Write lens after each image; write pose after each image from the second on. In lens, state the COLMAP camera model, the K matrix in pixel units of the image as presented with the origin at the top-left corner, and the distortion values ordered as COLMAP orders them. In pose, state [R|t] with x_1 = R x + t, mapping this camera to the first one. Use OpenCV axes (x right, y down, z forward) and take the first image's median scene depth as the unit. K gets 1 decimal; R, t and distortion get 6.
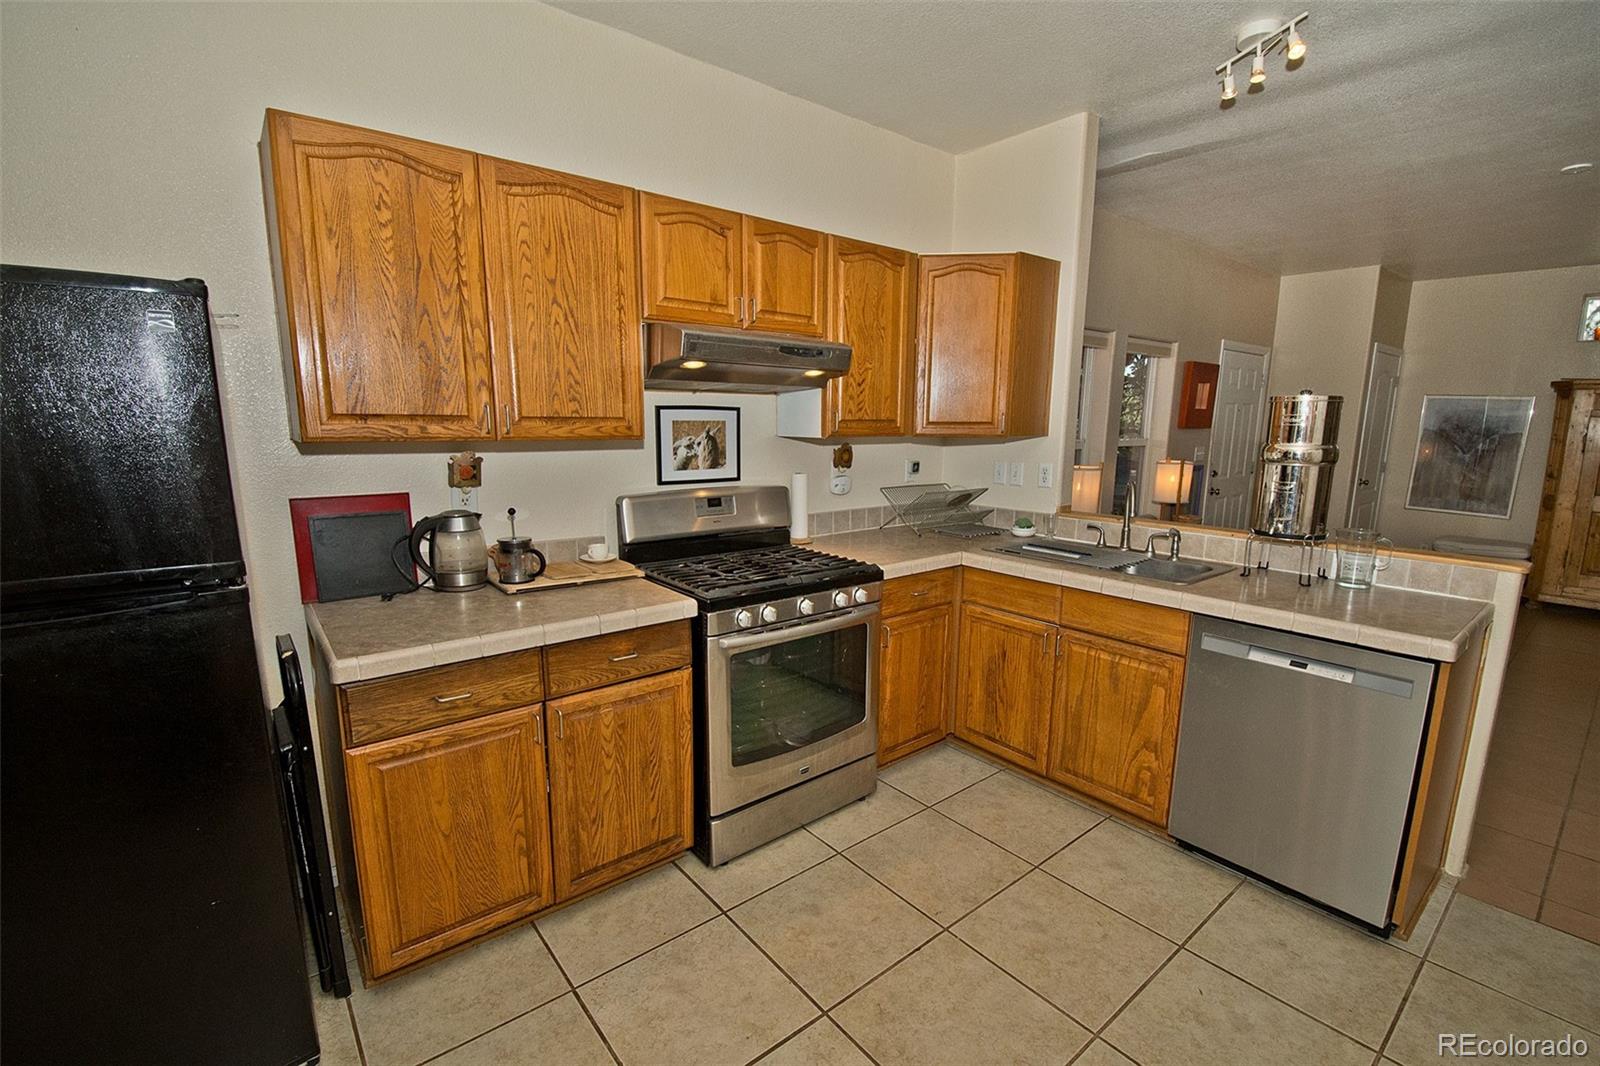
lens RADIAL K [[698.5, 0, 795.0], [0, 698.5, 539.1], [0, 0, 1]] dist [-0.019441, -0.002163]
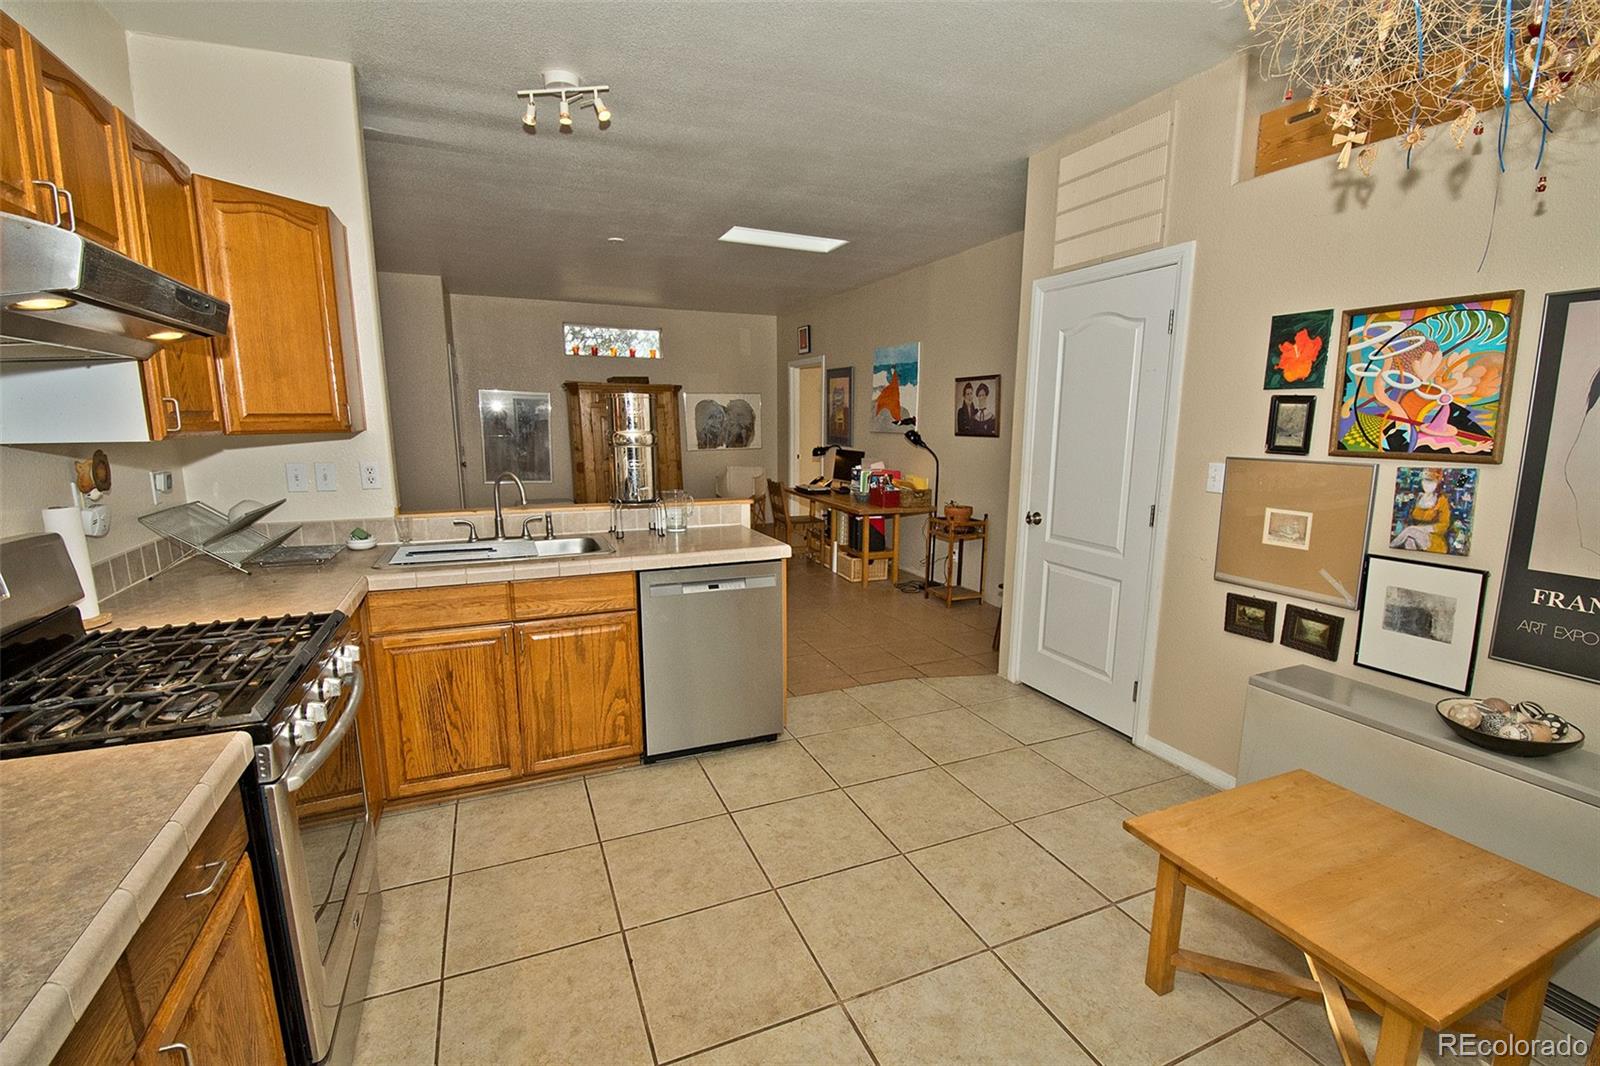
lens RADIAL K [[698.5, 0, 804.2], [0, 698.5, 543.7], [0, 0, 1]] dist [-0.019441, -0.002163]
pose [[0.259464, -0.176391, 0.949508, -0.397068], [0.157416, 0.977755, 0.138622, -0.051342], [-0.952837, 0.113500, 0.281458, 0.296701]]
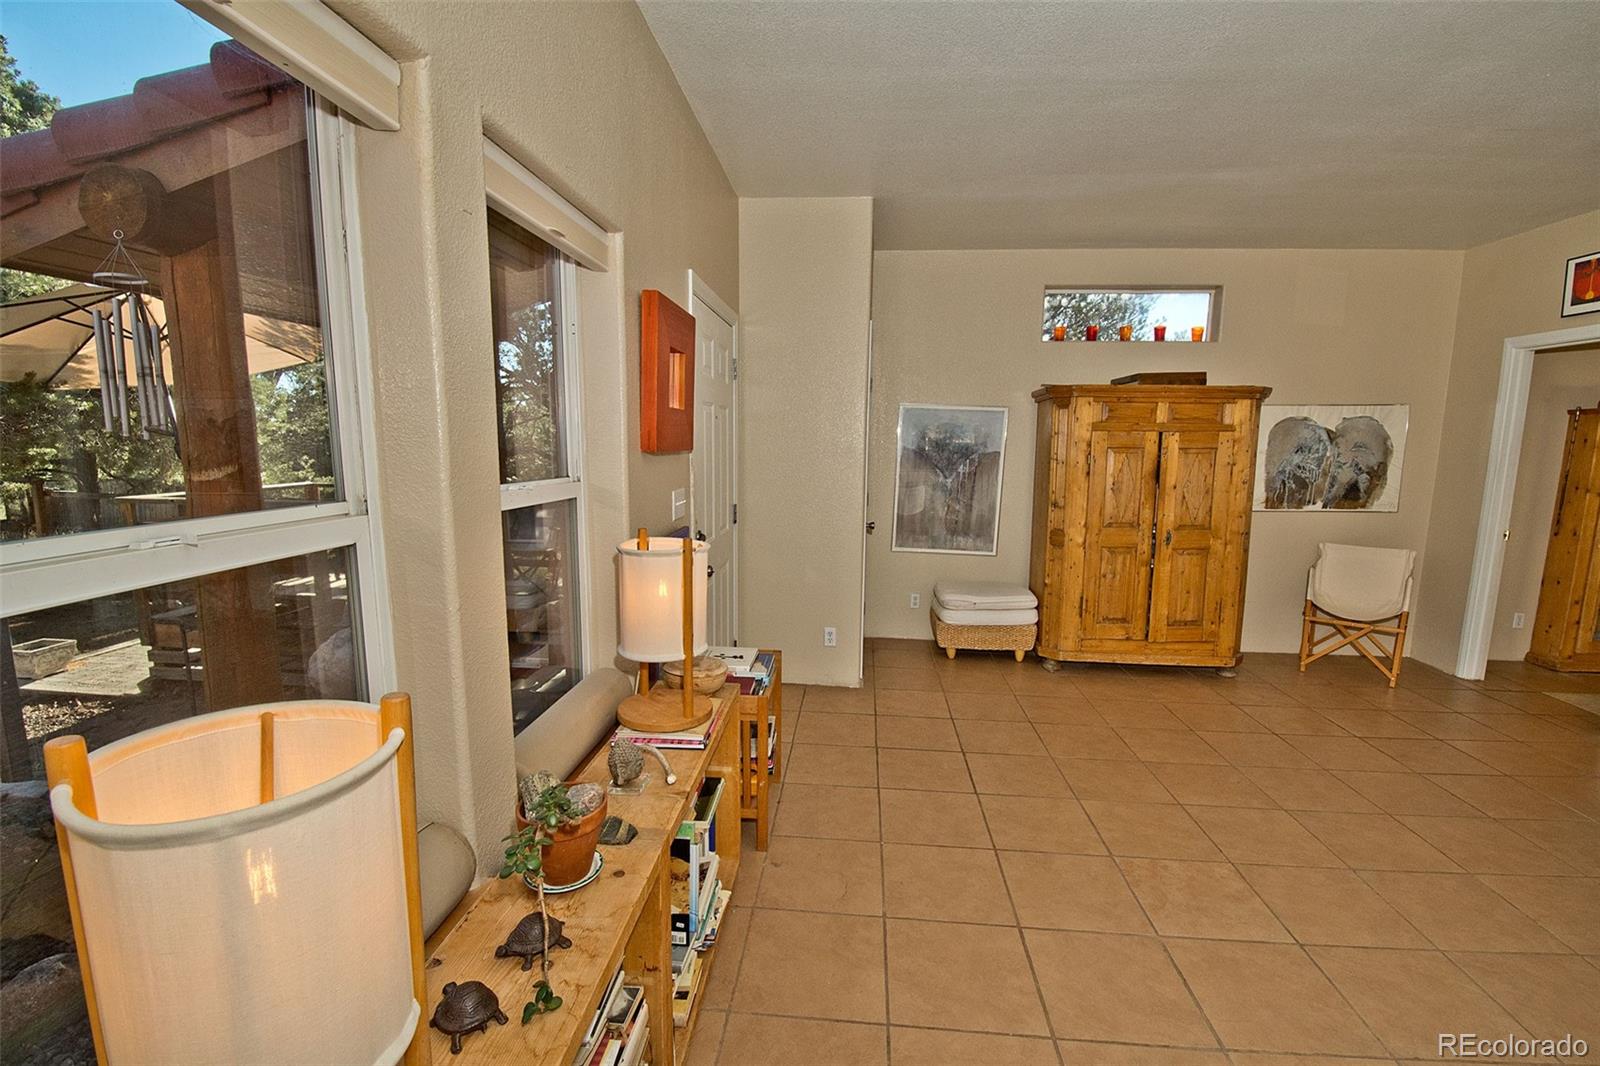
lens RADIAL K [[698.5, 0, 808.1], [0, 698.5, 548.3], [0, 0, 1]] dist [-0.019441, -0.002163]
pose [[0.682043, -0.108155, 0.723270, 0.627928], [0.118178, 0.992305, 0.036944, -0.213872], [-0.721700, 0.060277, 0.689577, 1.293527]]
